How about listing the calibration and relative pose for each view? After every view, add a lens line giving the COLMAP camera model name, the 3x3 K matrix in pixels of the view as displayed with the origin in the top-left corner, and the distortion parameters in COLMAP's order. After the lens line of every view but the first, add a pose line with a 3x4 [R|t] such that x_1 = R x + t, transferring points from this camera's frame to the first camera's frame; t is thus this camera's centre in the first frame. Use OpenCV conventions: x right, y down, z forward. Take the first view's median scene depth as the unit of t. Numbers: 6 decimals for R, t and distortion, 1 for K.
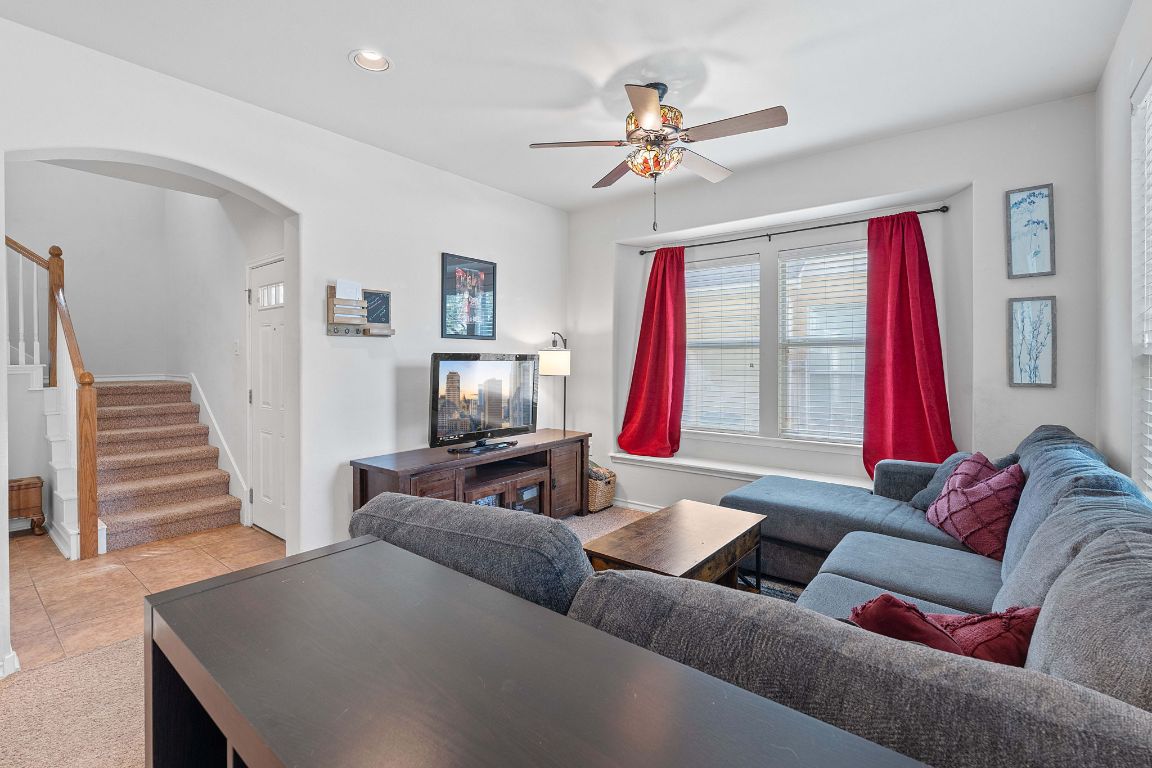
lens RADIAL K [[517.2, 0, 579.0], [0, 517.2, 362.1], [0, 0, 1]] dist [-0.005178, -0.000151]
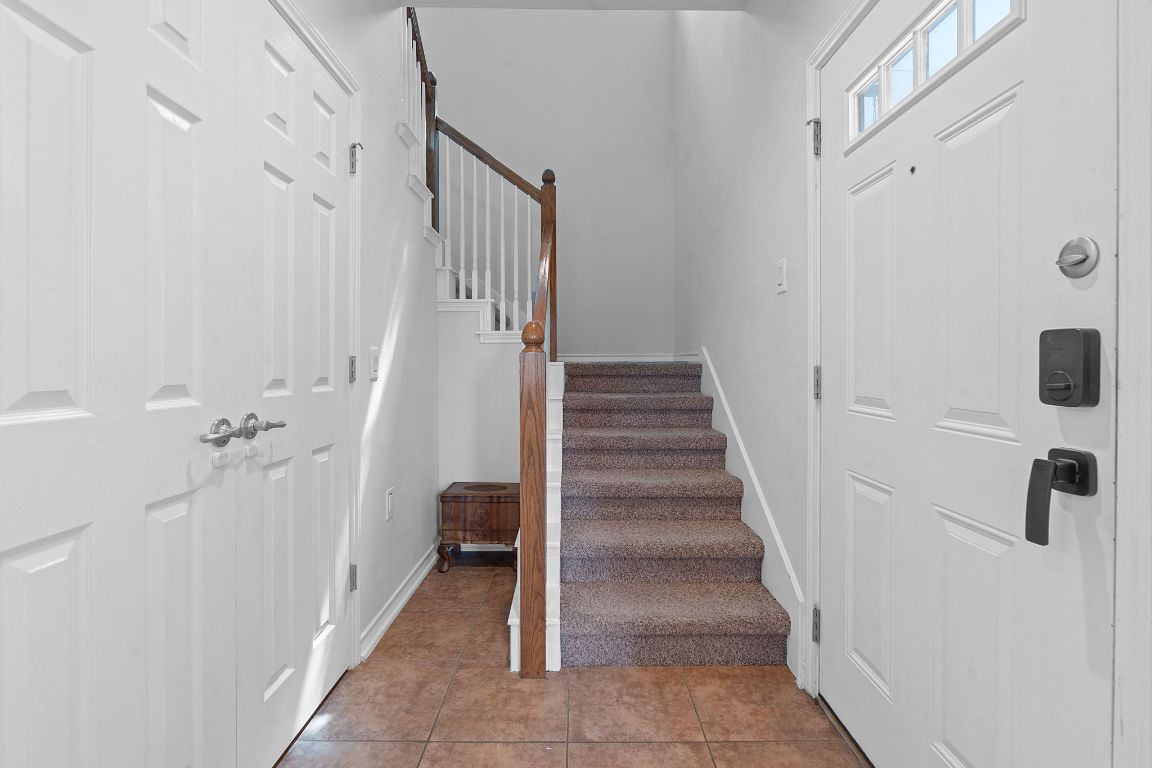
lens RADIAL K [[511.8, 0, 576.0], [0, 511.8, 369.4], [0, 0, 1]] dist [-0.006269, 0.000263]
pose [[0.625307, 0.009800, -0.780317, -0.429210], [-0.004568, 0.999950, 0.008898, 0.052146], [0.780365, -0.002000, 0.625321, 0.582667]]
